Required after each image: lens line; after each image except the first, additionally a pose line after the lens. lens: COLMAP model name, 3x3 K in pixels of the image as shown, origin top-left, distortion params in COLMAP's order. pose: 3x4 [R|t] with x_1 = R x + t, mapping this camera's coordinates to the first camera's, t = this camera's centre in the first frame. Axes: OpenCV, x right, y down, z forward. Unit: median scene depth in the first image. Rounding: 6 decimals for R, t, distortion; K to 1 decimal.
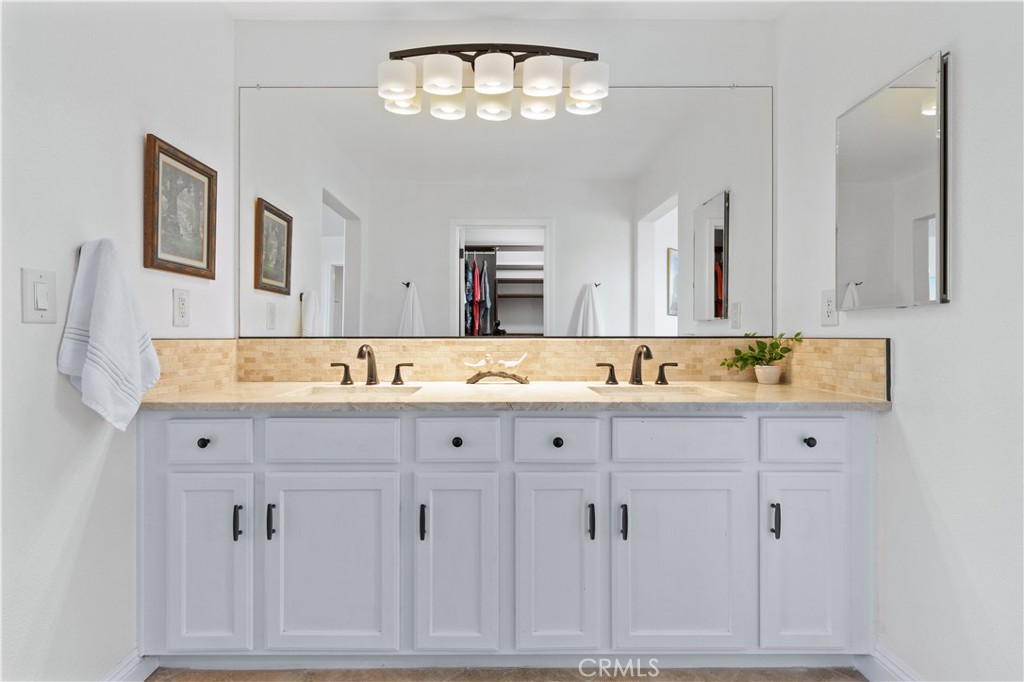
lens RADIAL K [[476.1, 0, 504.9], [0, 476.1, 335.6], [0, 0, 1]] dist [0.003338, 0.000194]
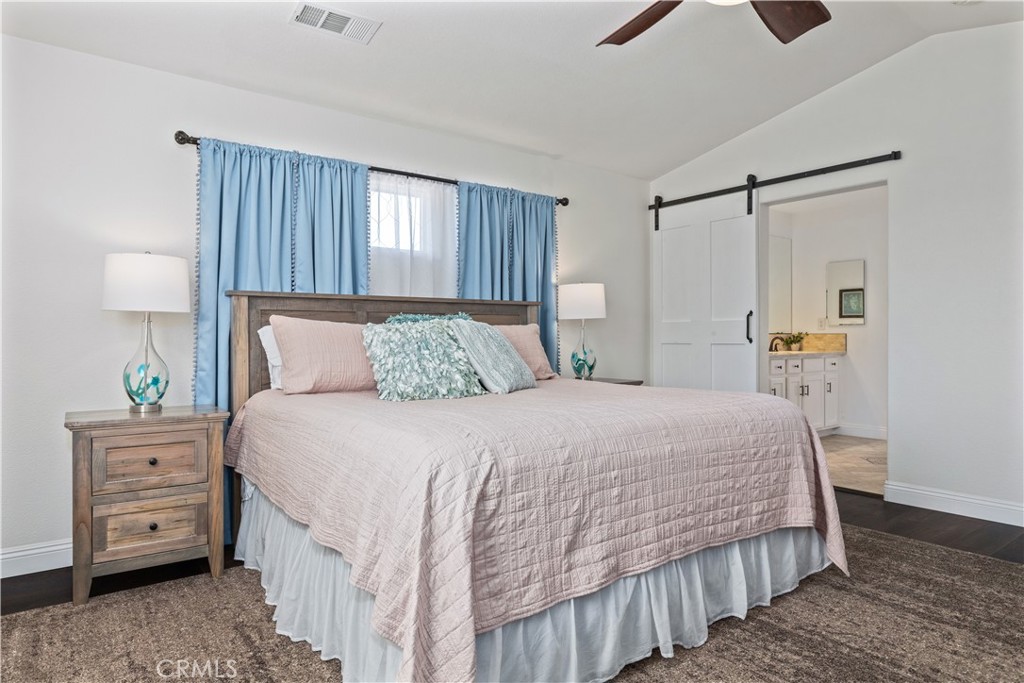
lens RADIAL K [[633.1, 0, 512.0], [0, 633.1, 341.5], [0, 0, 1]] dist [0.001469, 0.000044]
pose [[0.788441, -0.007894, 0.615060, -2.991883], [0.001905, 0.999944, 0.010392, 0.008221], [-0.615108, -0.007022, 0.788412, -0.863953]]
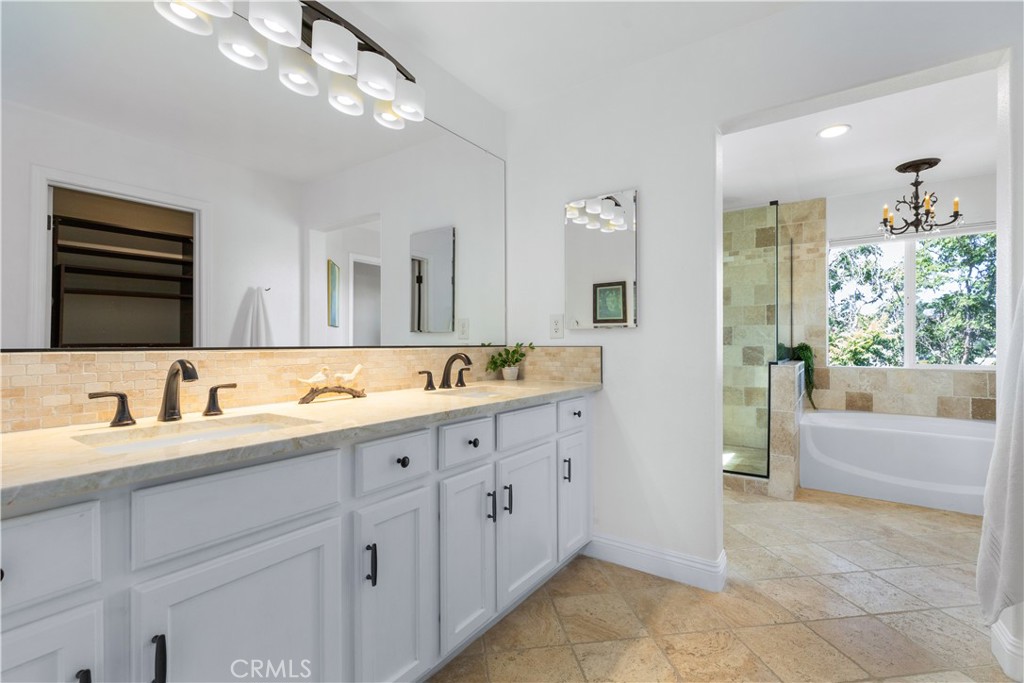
lens RADIAL K [[461.6, 0, 511.4], [0, 461.6, 345.8], [0, 0, 1]] dist [0.001799, -0.000003]
pose [[0.578921, -0.003778, 0.815375, -0.528317], [0.003823, 0.999991, 0.001919, 0.000320], [-0.815375, 0.002006, 0.578930, 0.242358]]
